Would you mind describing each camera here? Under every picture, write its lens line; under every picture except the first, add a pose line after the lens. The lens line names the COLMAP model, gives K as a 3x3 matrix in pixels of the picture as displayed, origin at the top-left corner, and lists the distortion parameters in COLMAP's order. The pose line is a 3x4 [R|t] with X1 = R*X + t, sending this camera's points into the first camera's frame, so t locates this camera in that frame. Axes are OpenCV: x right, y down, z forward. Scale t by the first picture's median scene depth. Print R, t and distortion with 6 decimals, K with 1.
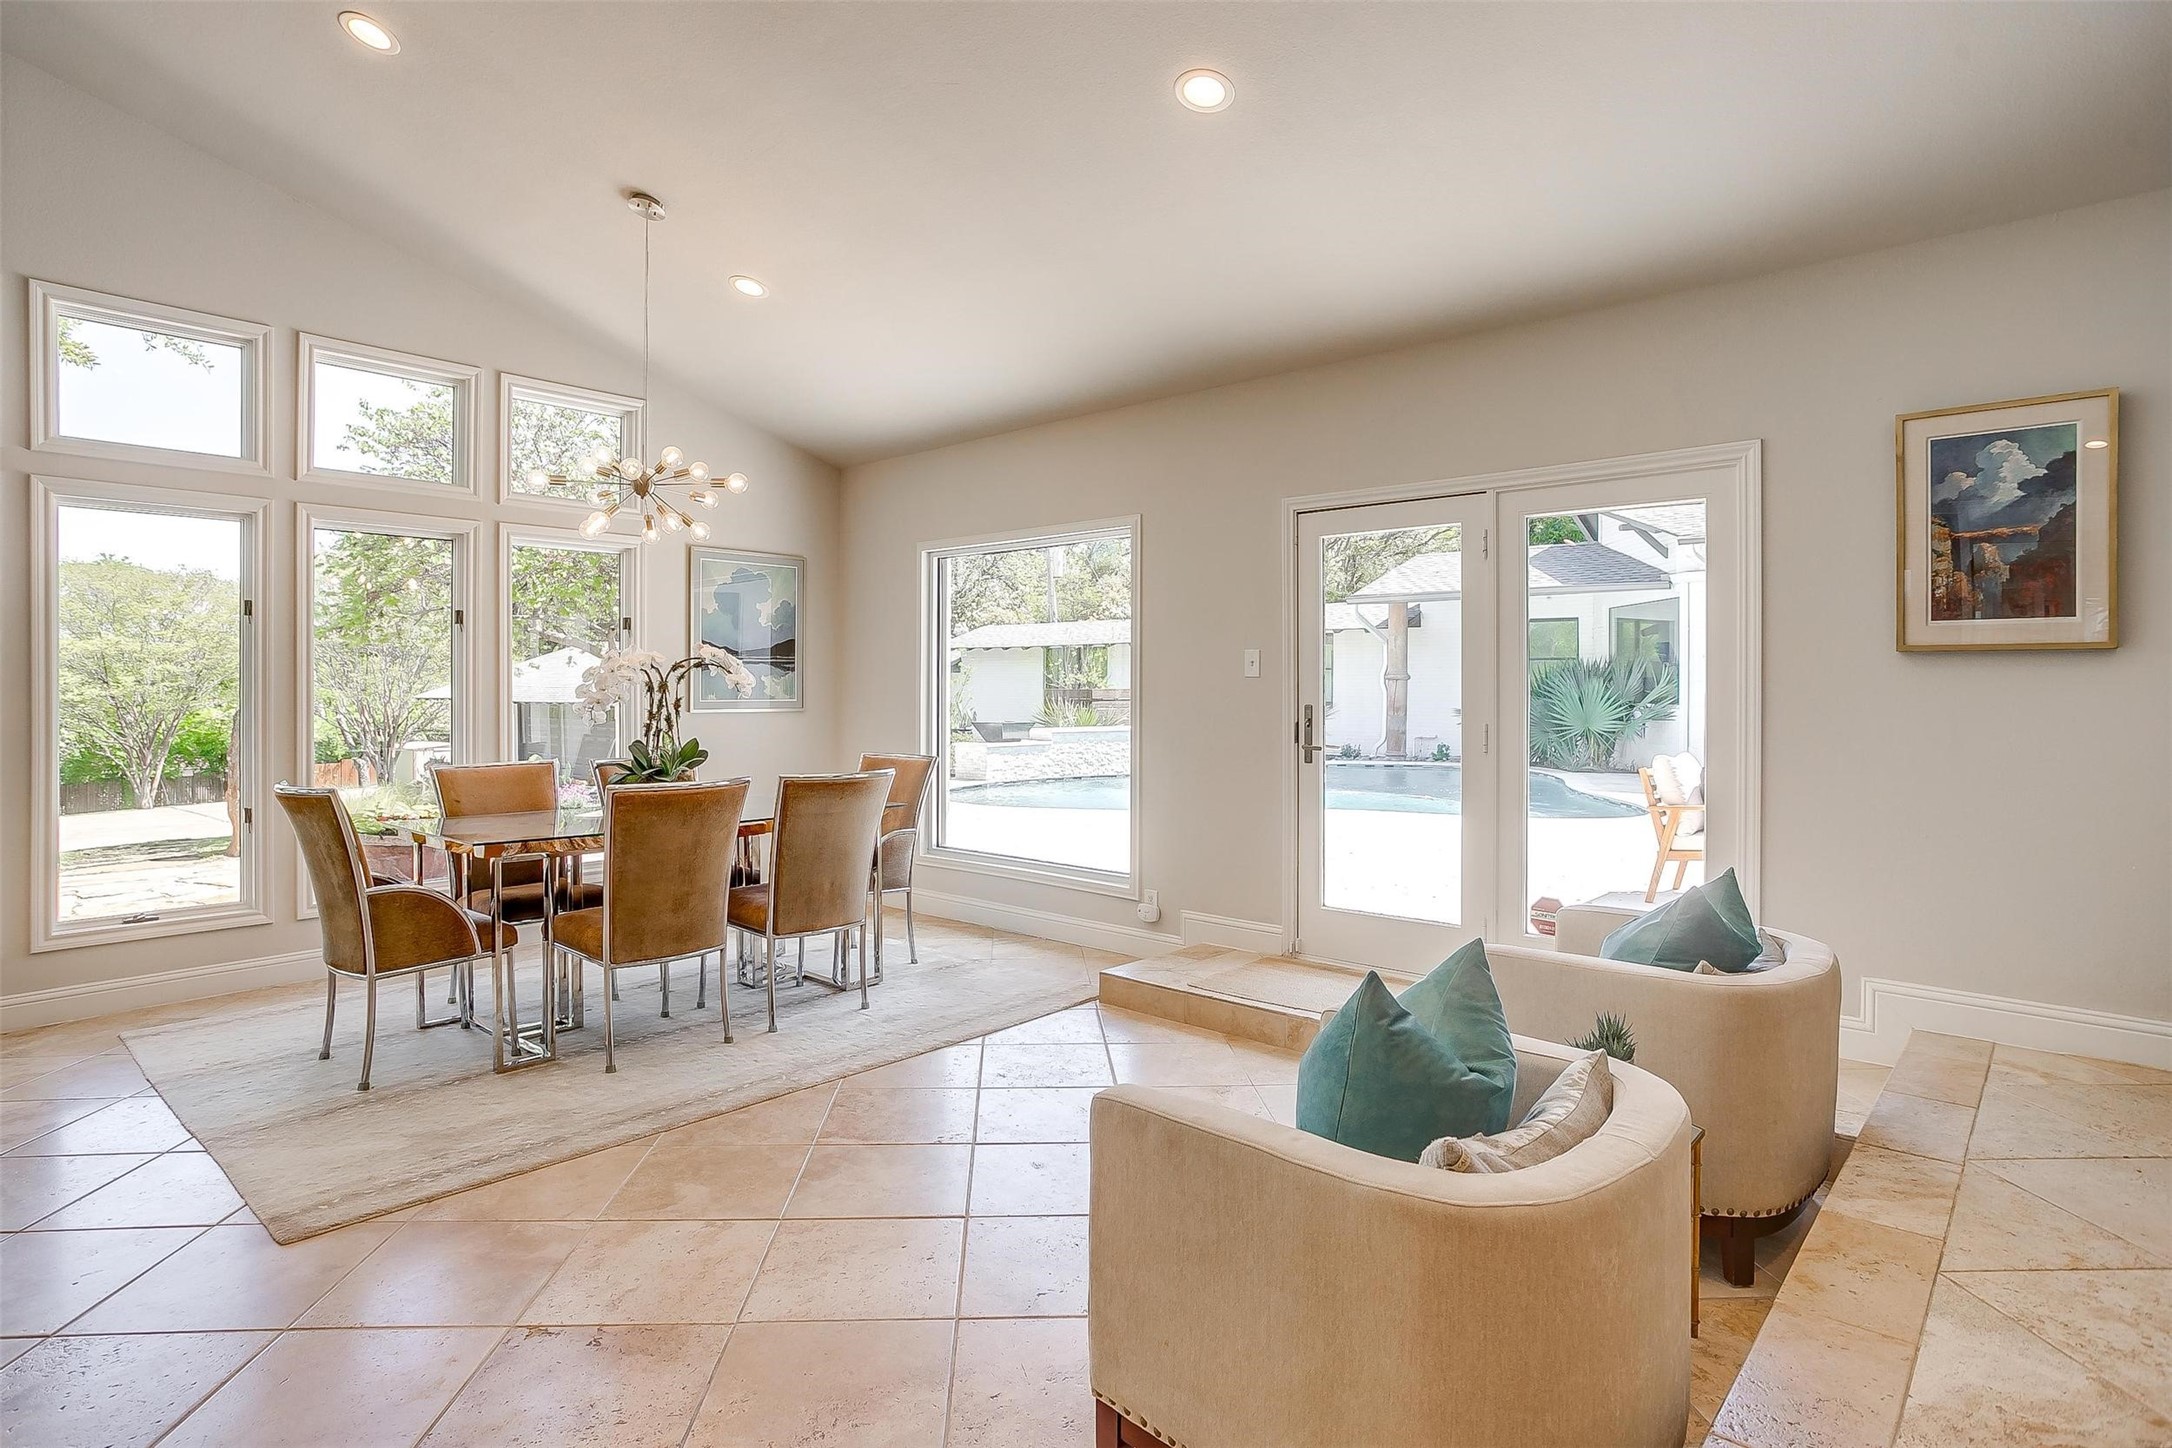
lens RADIAL K [[1118.5, 0, 1054.3], [0, 1118.5, 689.4], [0, 0, 1]] dist [-0.063905, 0.043696]
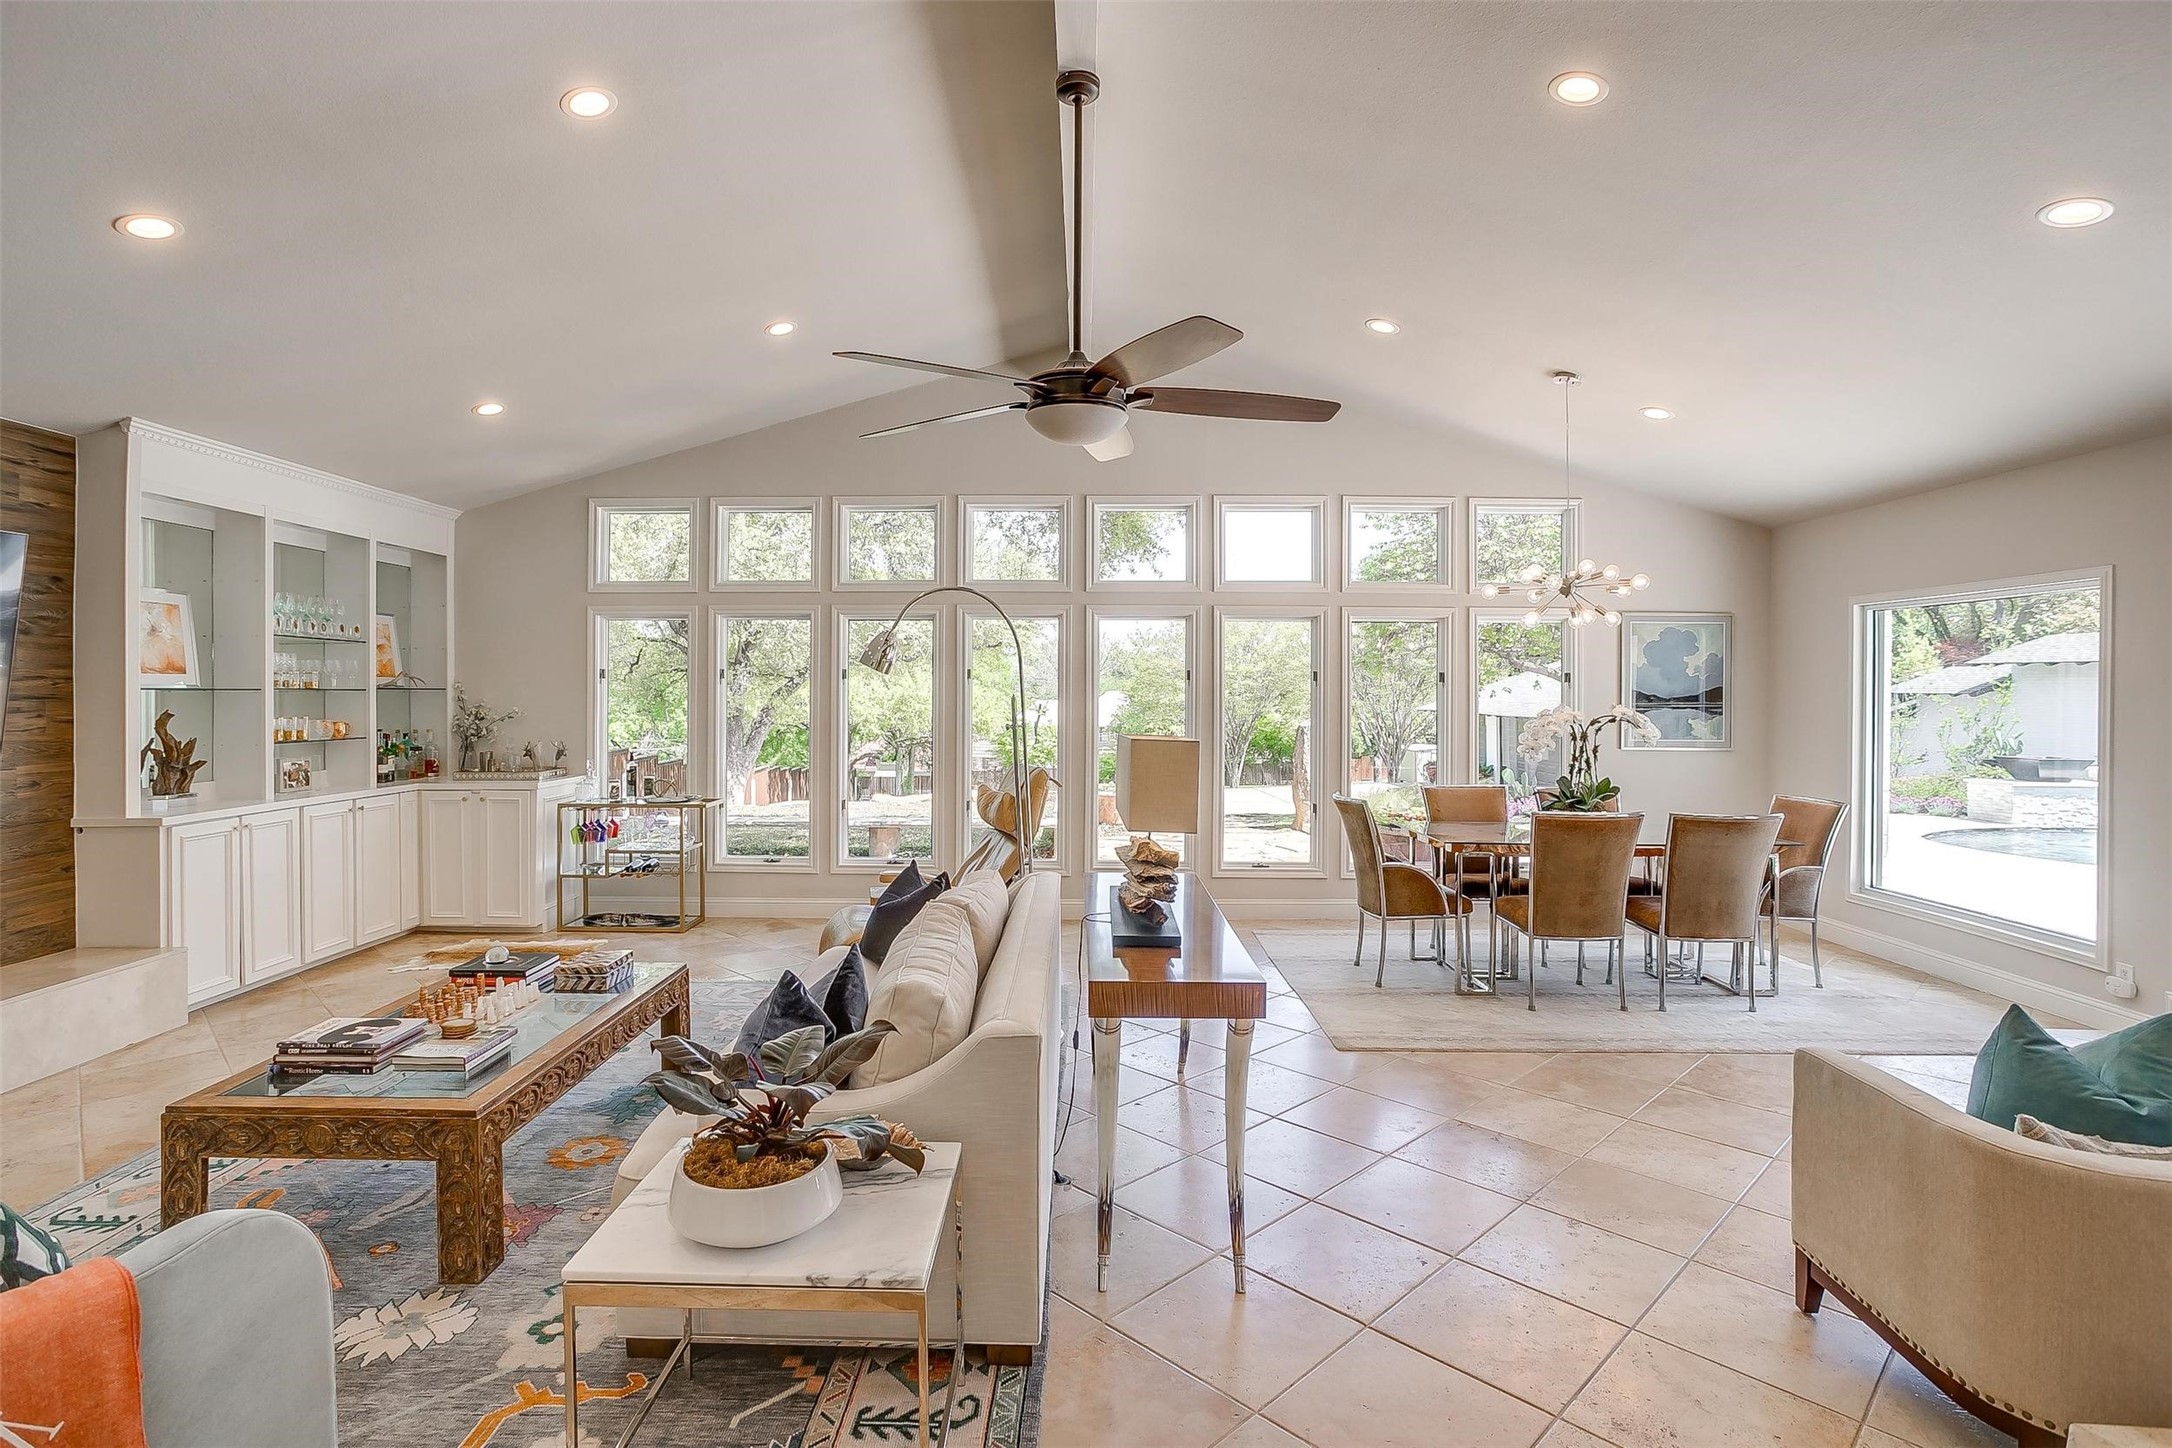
lens RADIAL K [[1034.7, 0, 1090.5], [0, 1034.7, 691.3], [0, 0, 1]] dist [-0.010347, 0.001645]
pose [[0.672816, -0.001436, -0.739809, 0.170884], [-0.005108, 0.999965, -0.006586, -0.047727], [0.739792, 0.008210, 0.672785, -0.277747]]
